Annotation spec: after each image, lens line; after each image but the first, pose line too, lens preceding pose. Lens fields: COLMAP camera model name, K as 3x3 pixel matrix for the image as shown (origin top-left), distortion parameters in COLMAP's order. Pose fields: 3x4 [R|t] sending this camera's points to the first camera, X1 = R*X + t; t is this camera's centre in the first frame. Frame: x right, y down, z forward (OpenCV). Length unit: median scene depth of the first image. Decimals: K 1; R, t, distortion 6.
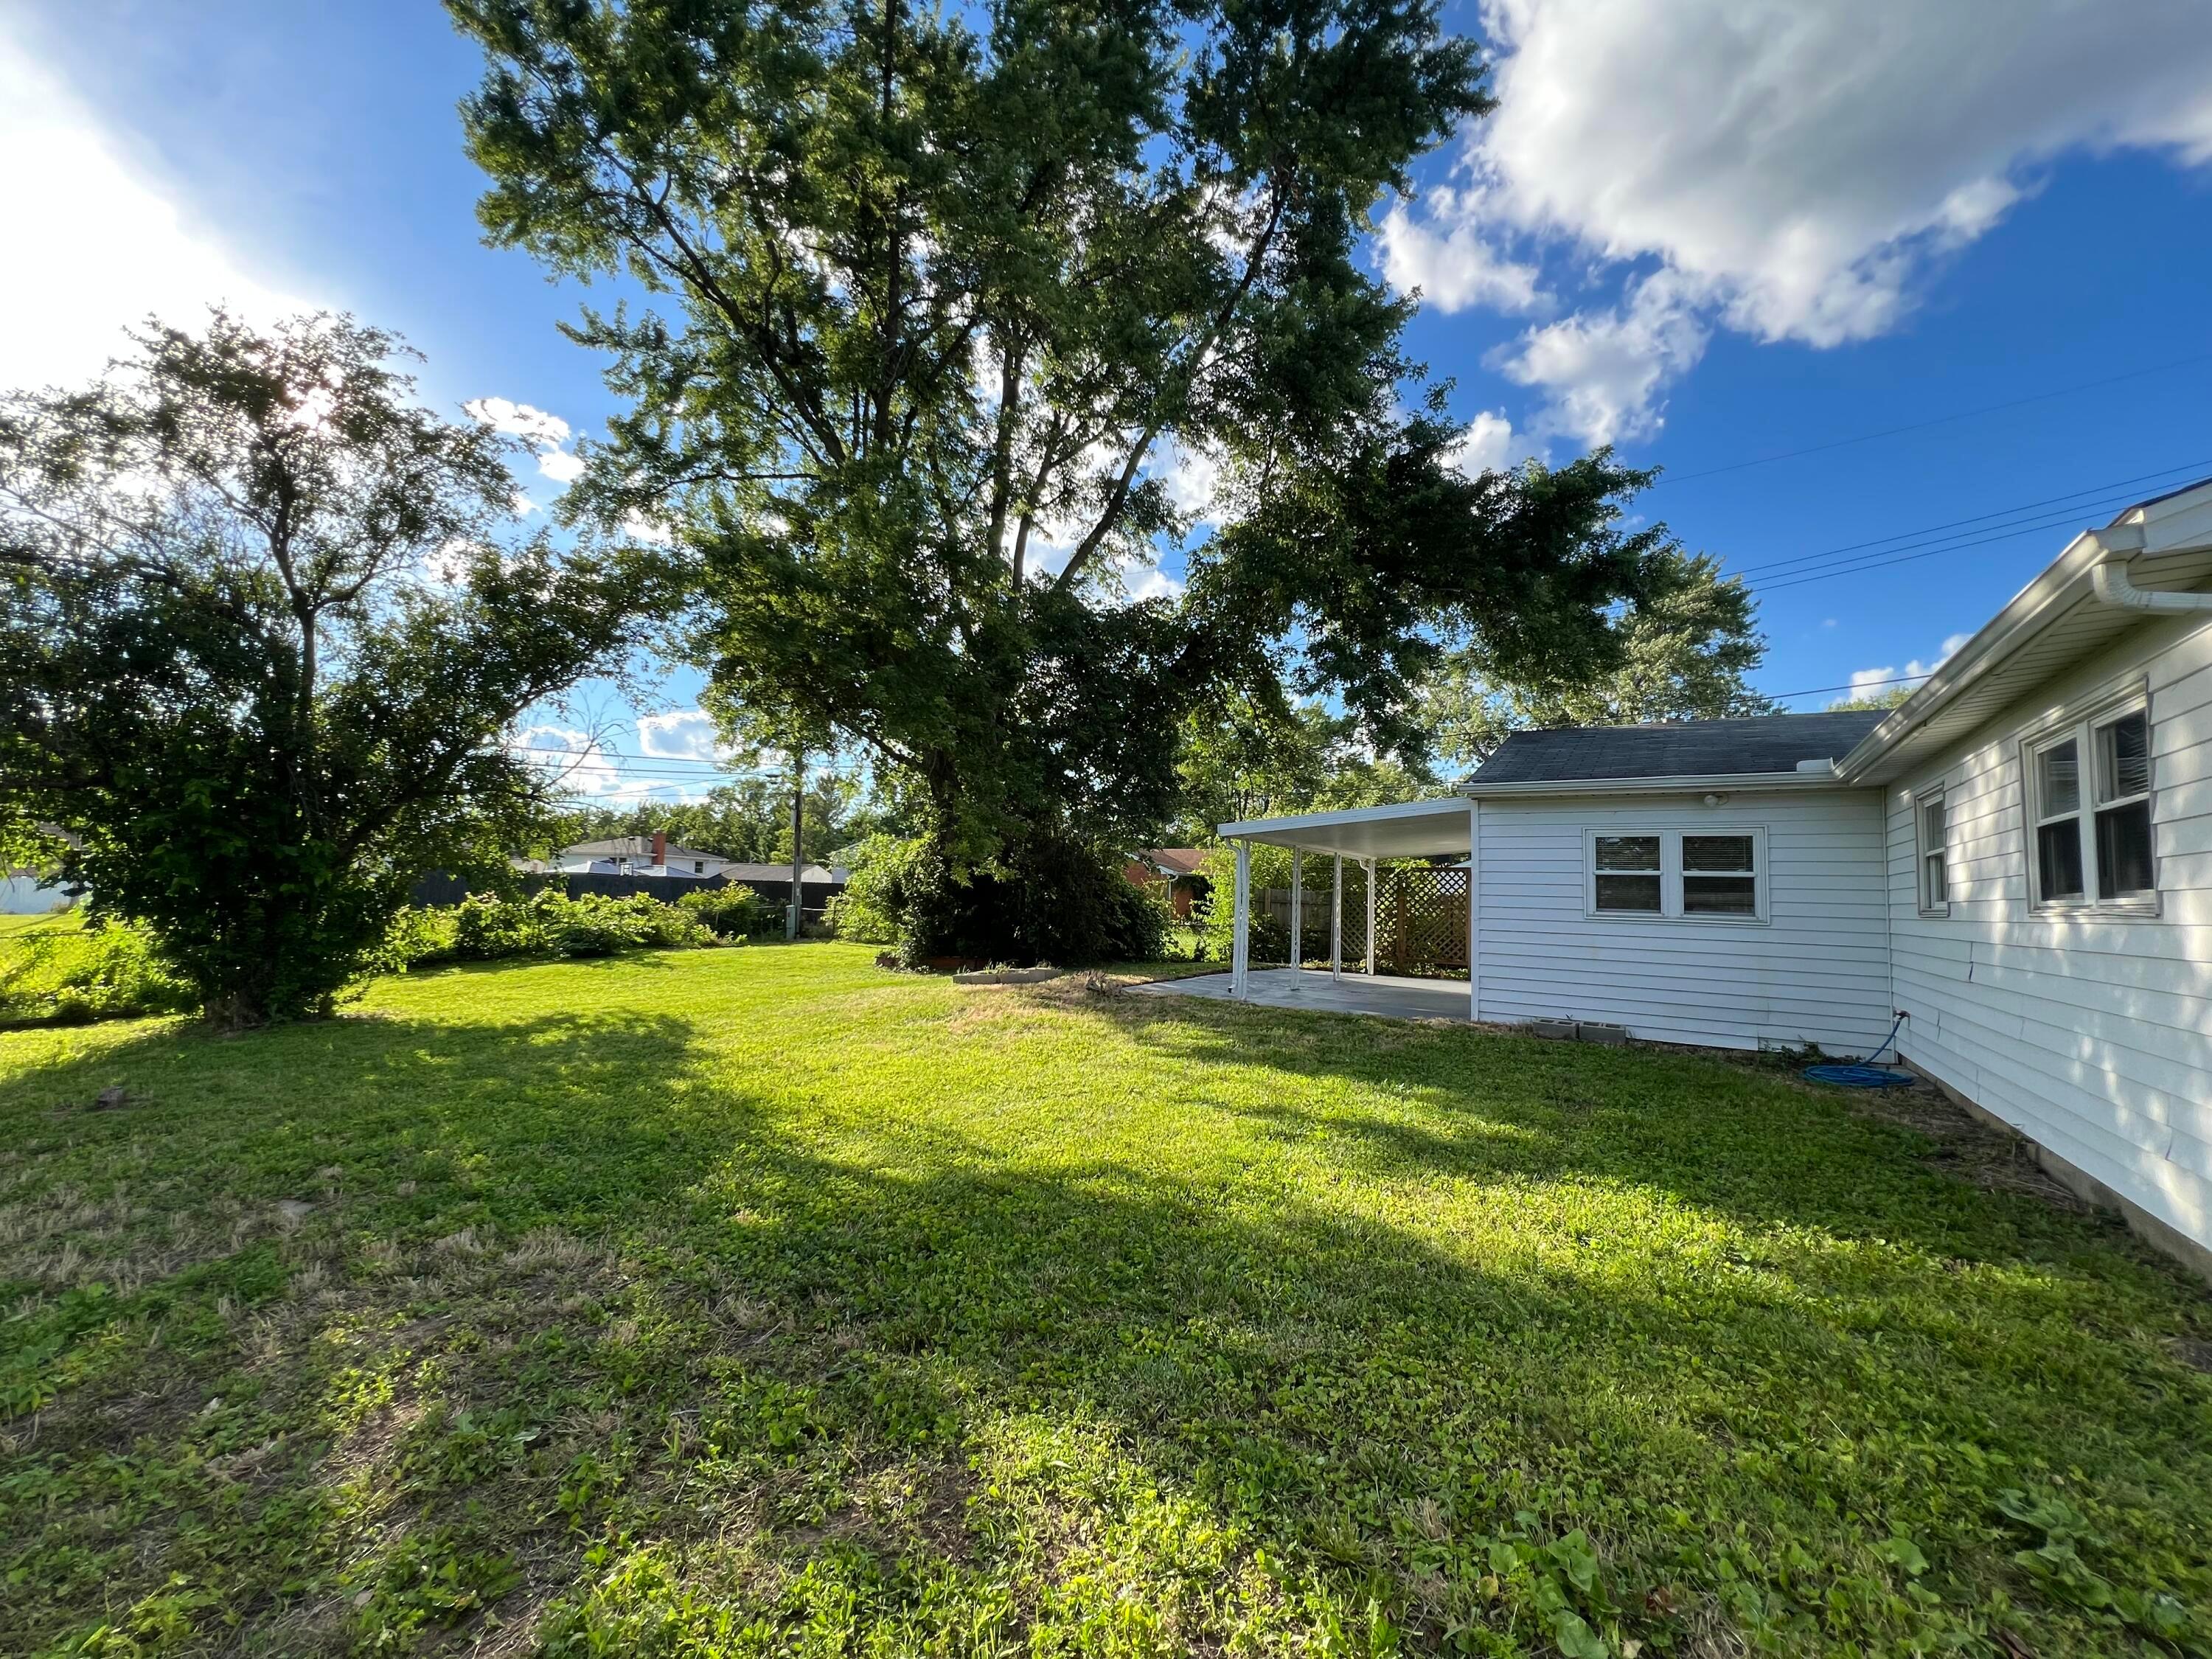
lens RADIAL K [[882.1, 0, 1109.0], [0, 882.1, 826.0], [0, 0, 1]] dist [-0.001787, -0.000008]
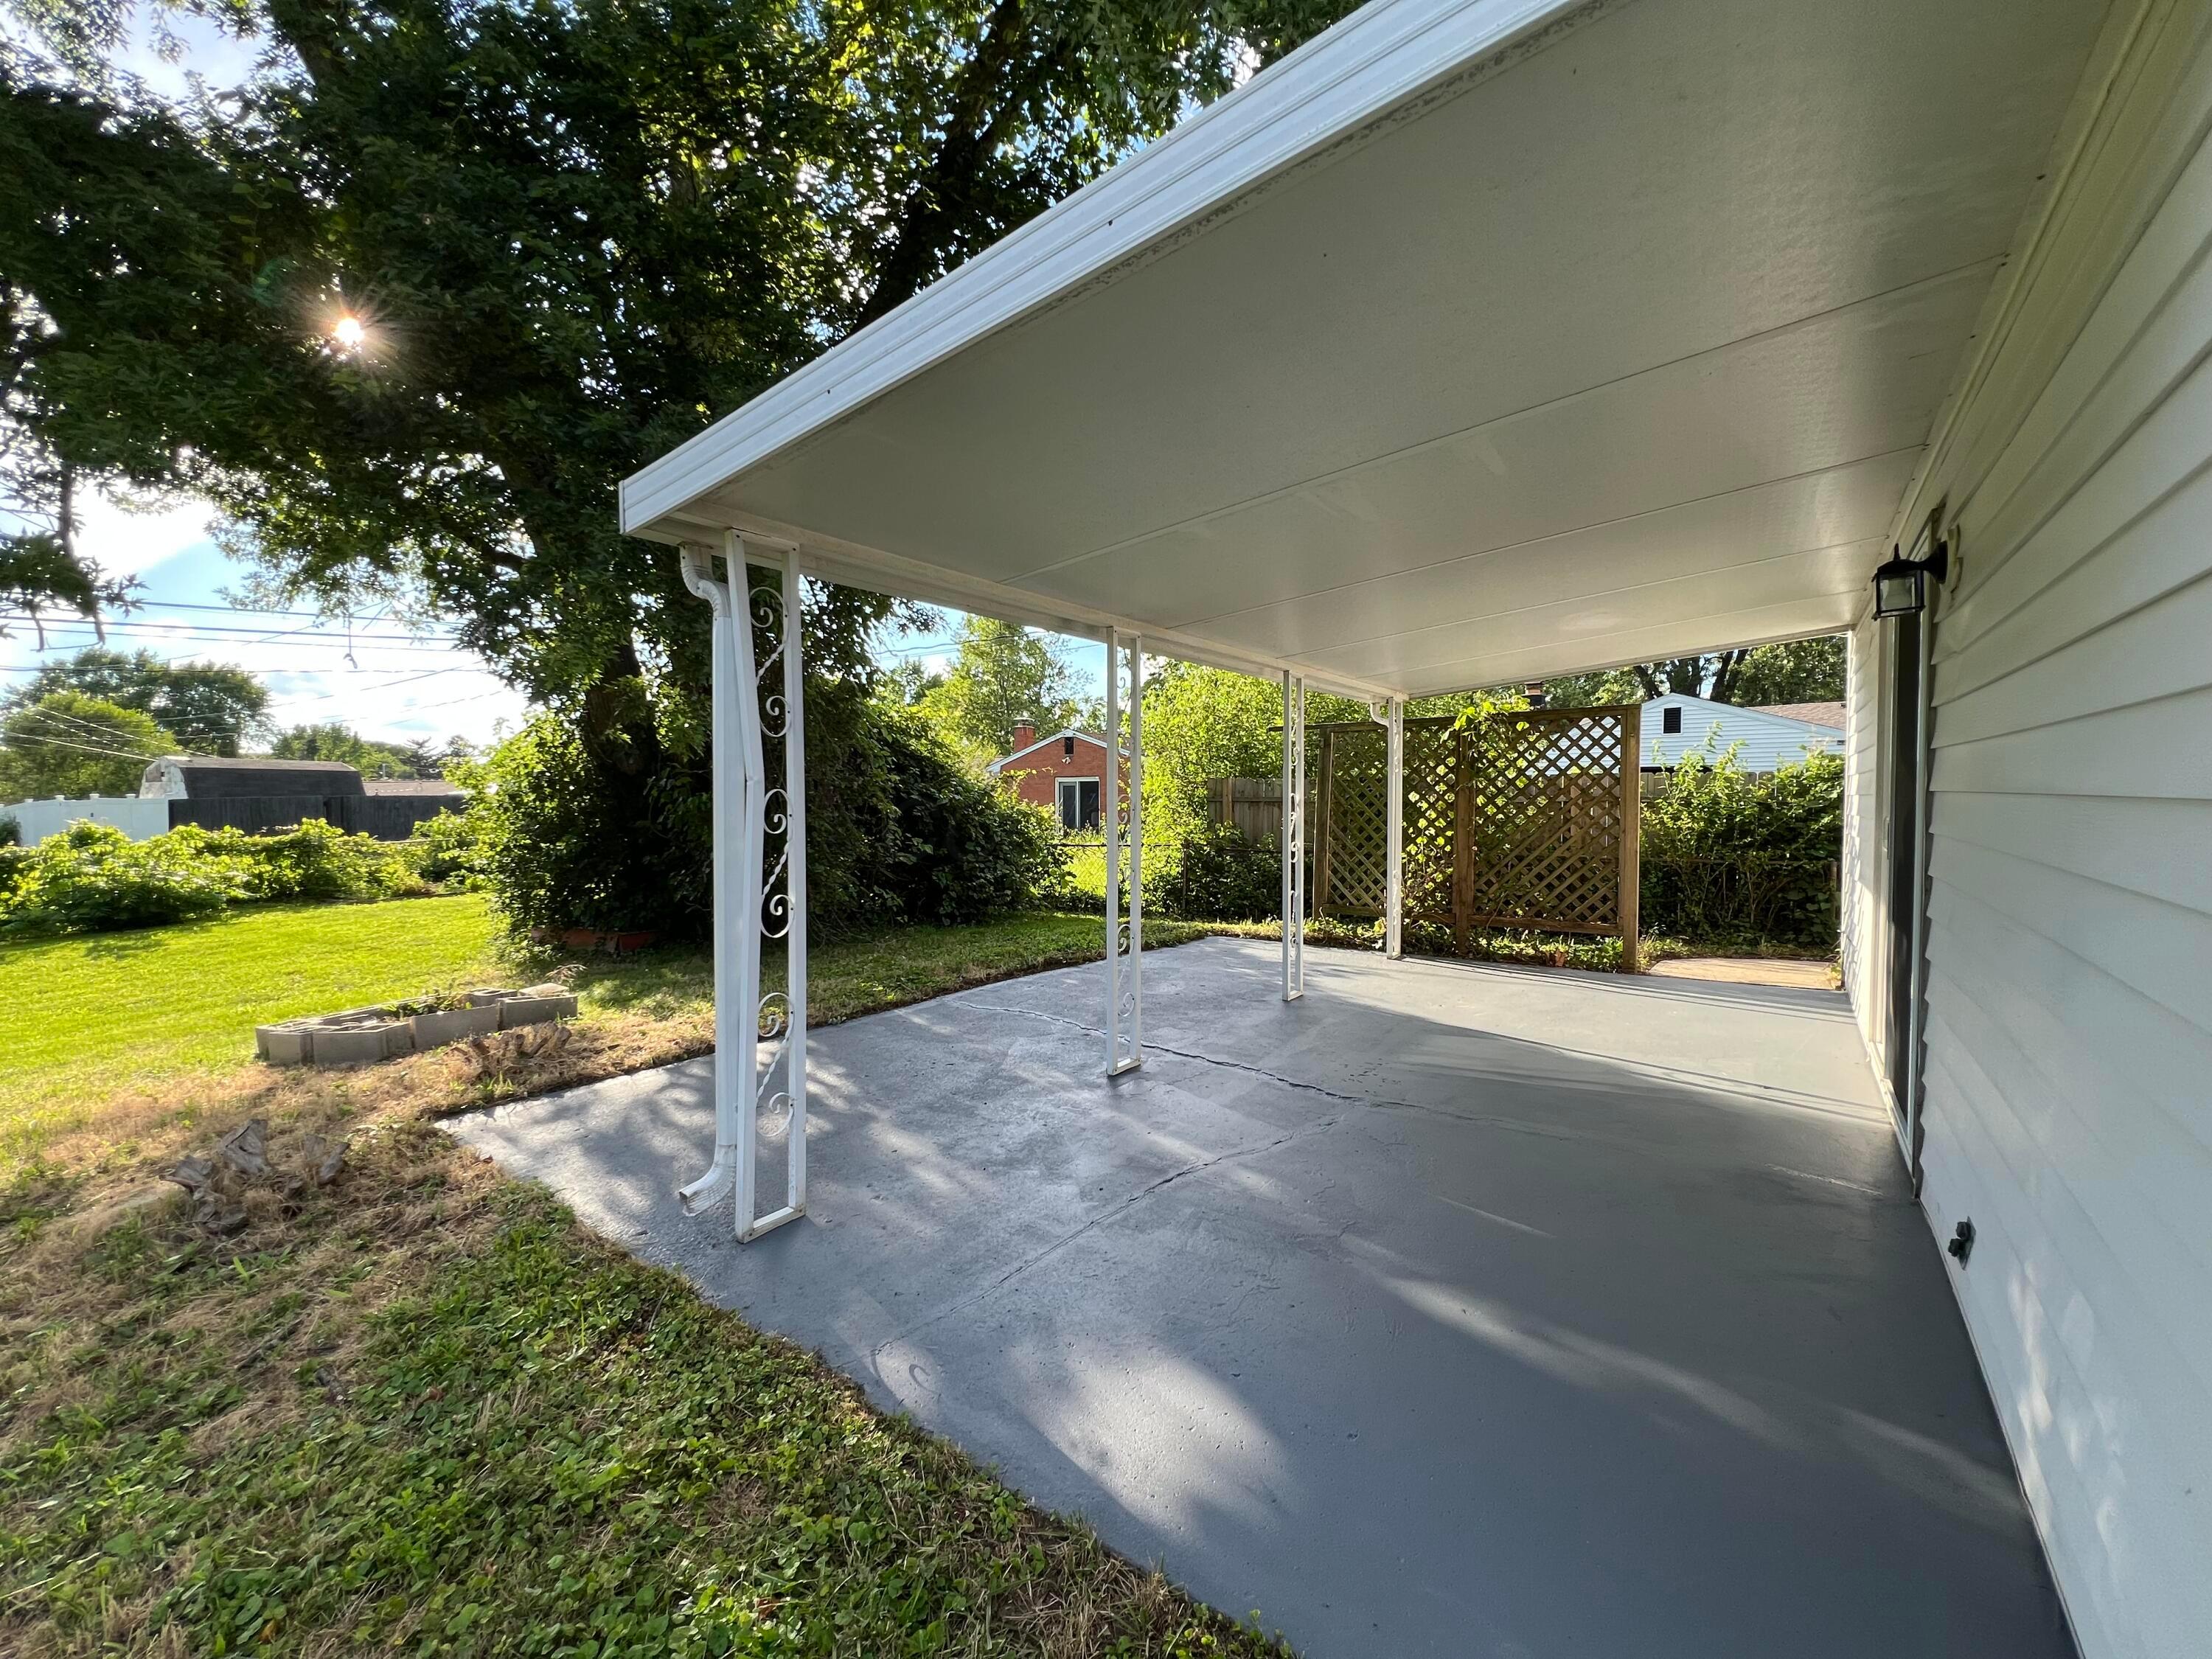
lens RADIAL K [[882.1, 0, 1102.1], [0, 882.1, 824.2], [0, 0, 1]] dist [-0.001787, -0.000008]
pose [[0.996970, -0.031626, -0.071066, 0.173272], [0.038445, 0.994569, 0.096721, 0.052120], [0.067621, -0.099161, 0.992771, 0.524971]]
